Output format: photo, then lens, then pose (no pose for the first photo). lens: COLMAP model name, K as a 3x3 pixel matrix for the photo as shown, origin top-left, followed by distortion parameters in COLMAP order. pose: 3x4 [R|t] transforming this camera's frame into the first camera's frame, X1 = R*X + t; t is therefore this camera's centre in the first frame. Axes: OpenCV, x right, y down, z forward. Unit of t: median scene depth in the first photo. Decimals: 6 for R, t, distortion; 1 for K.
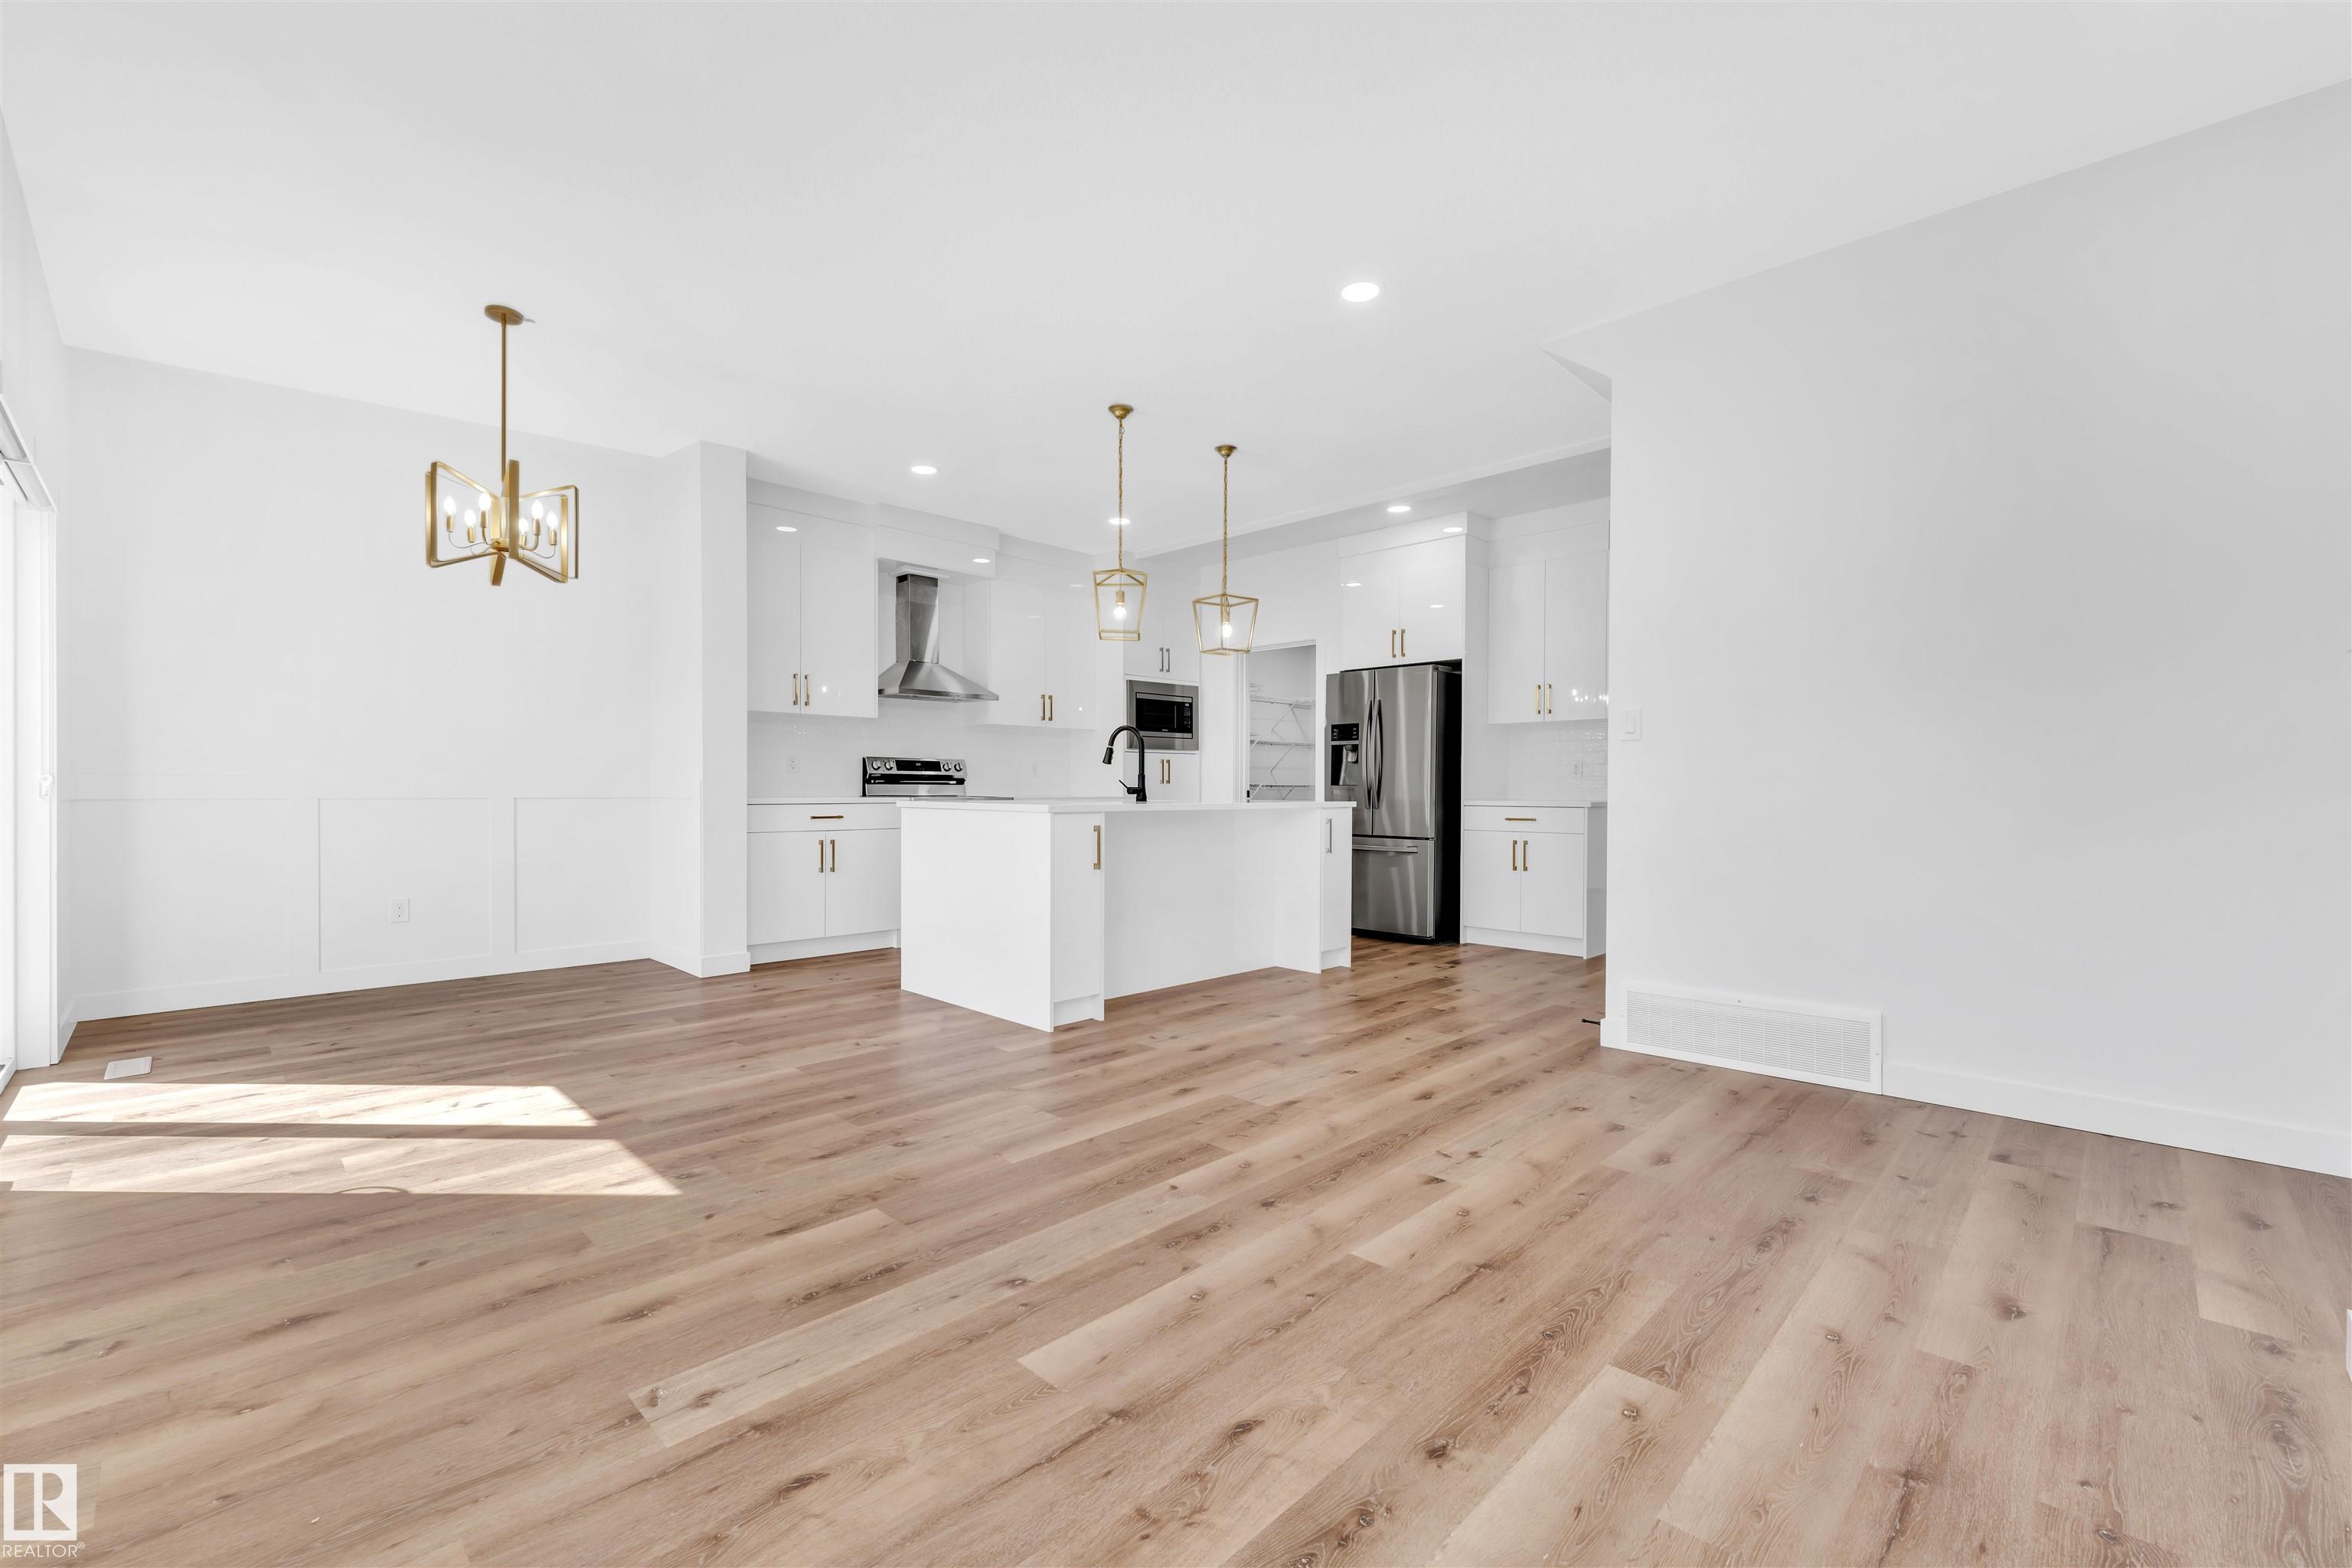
lens RADIAL K [[969.3, 0, 1183.2], [0, 969.3, 805.9], [0, 0, 1]] dist [-0.005247, 0.001329]
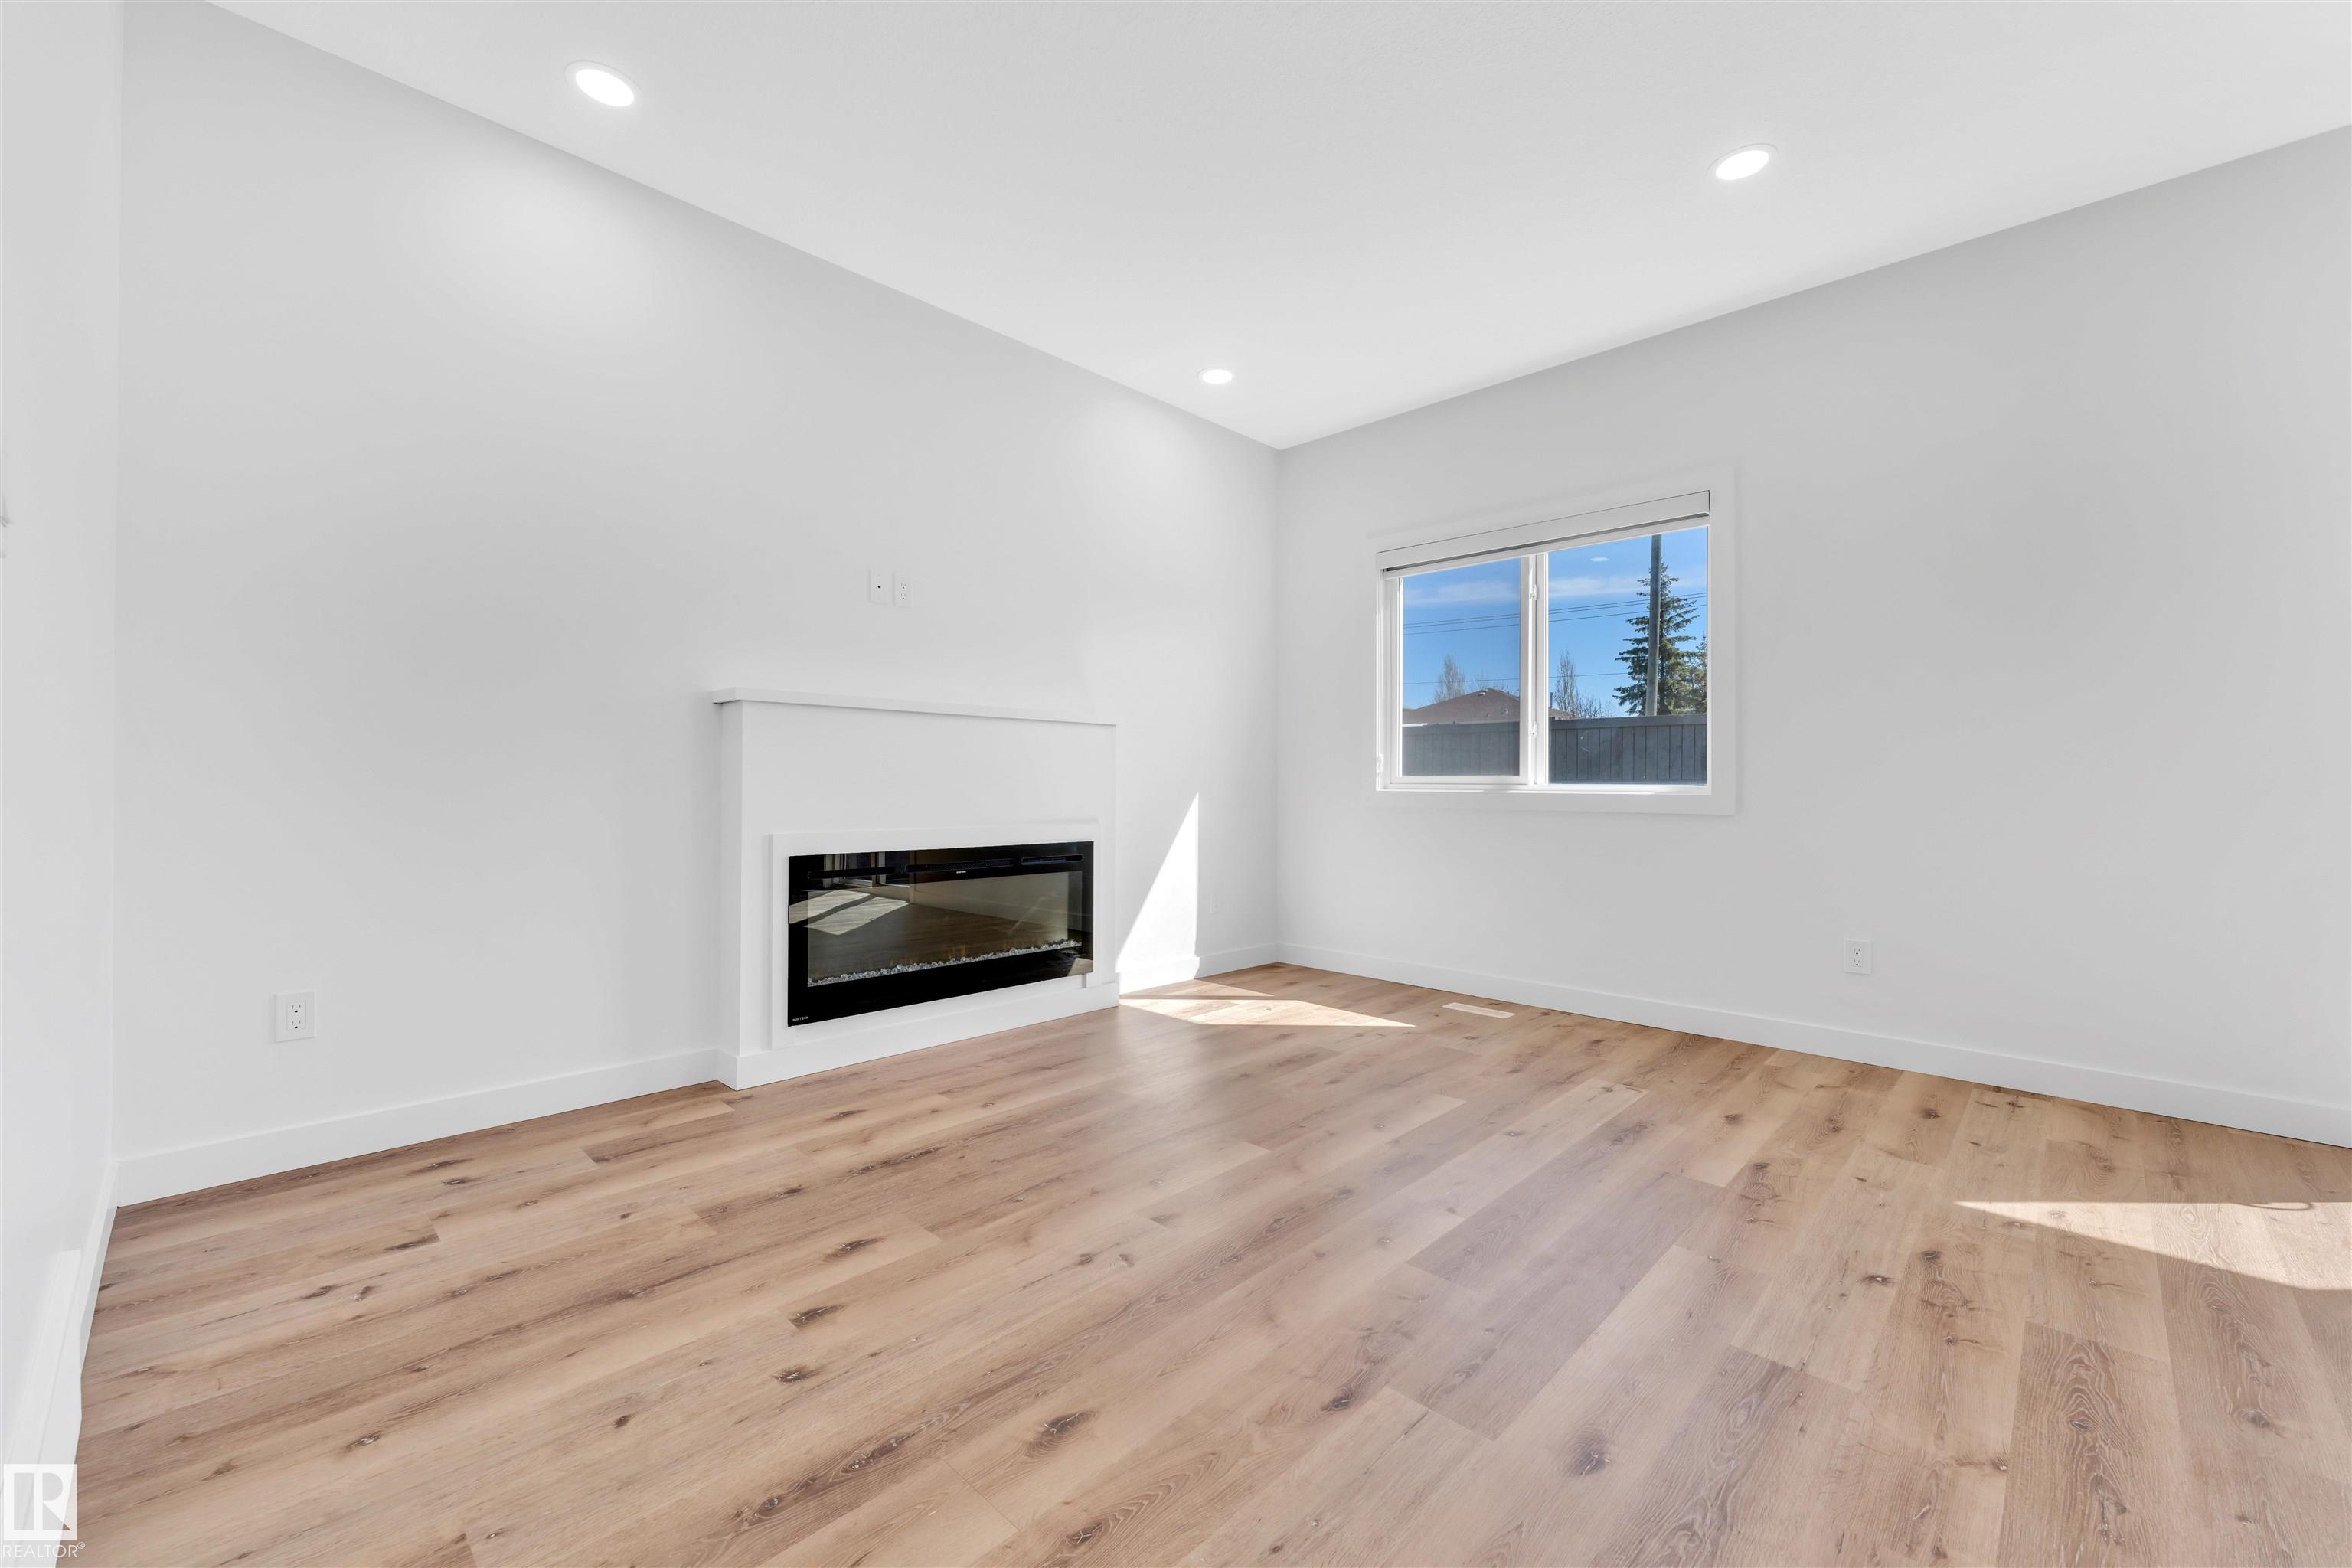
lens RADIAL K [[948.9, 0, 1180.5], [0, 948.9, 780.0], [0, 0, 1]] dist [0.003906, -0.000220]
pose [[-0.999948, -0.008297, -0.005918, 0.183572], [-0.008376, 0.999875, 0.013433, -0.018505], [0.005806, 0.013482, -0.999892, 1.357100]]
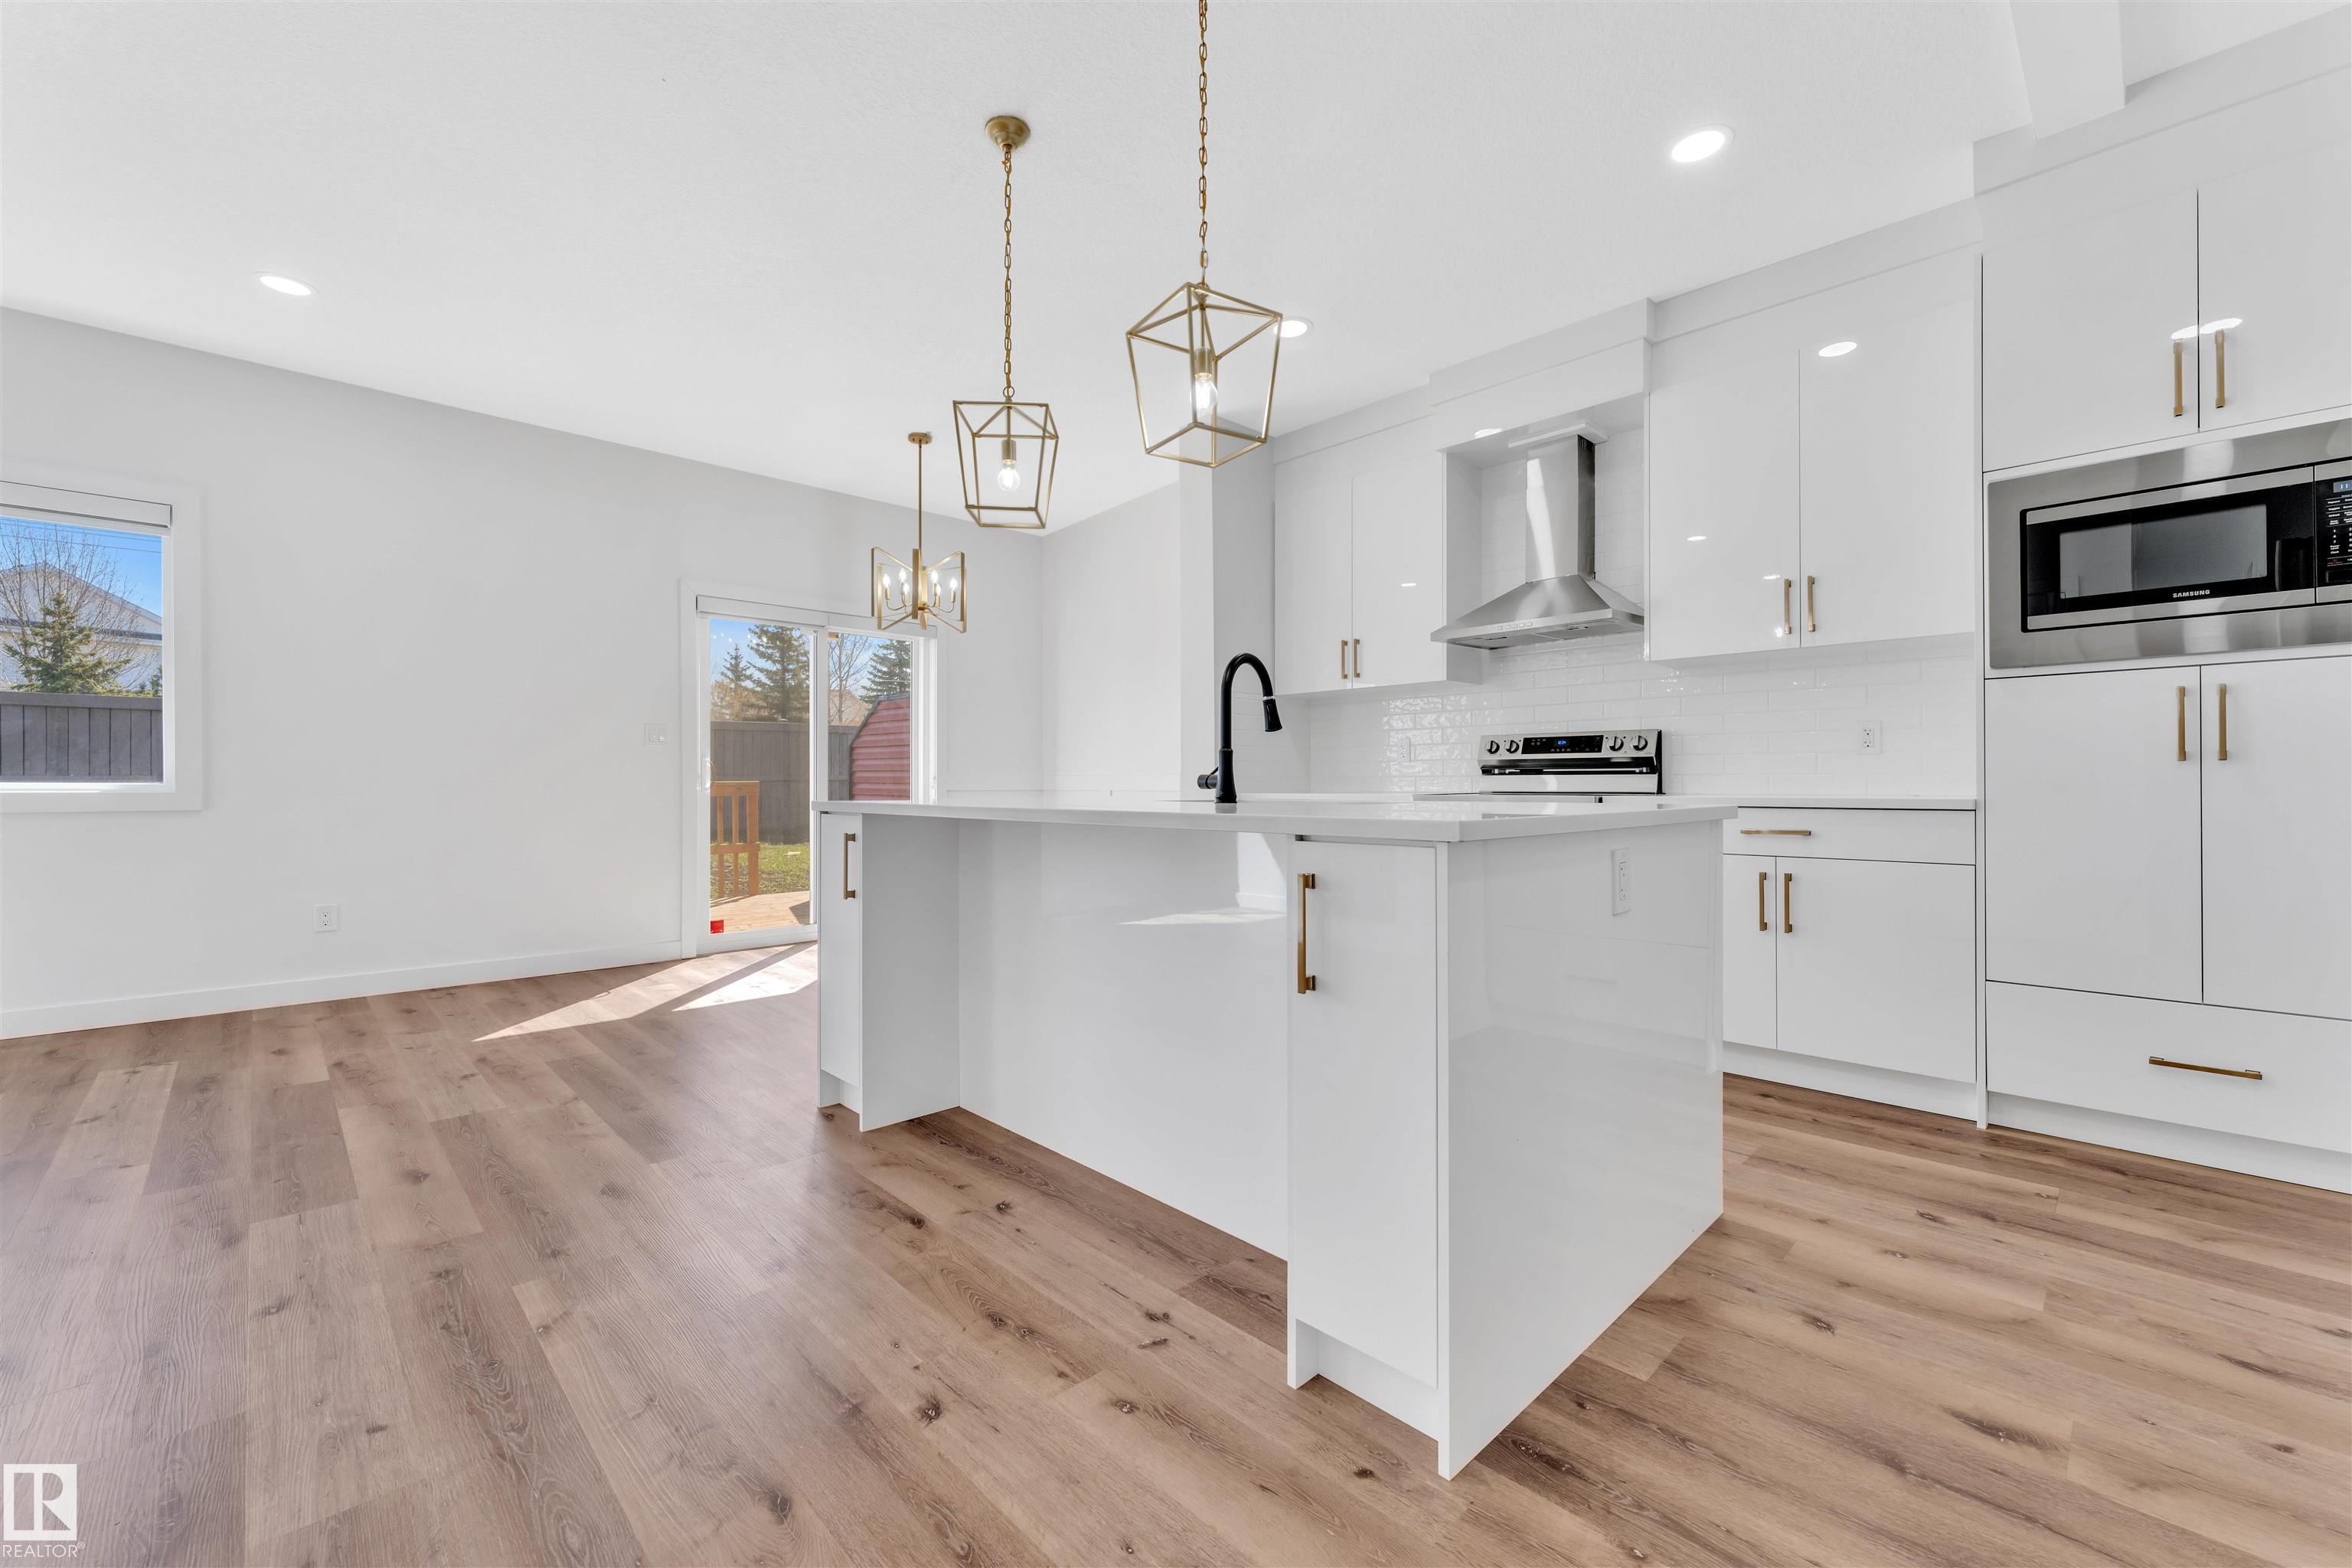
lens RADIAL K [[948.9, 0, 1170.7], [0, 948.9, 781.5], [0, 0, 1]] dist [0.003906, -0.000220]
pose [[-0.035808, -0.004950, -0.999346, 0.690029], [-0.017321, 0.999841, -0.004332, -0.020943], [0.999209, 0.017155, -0.035888, 1.530270]]
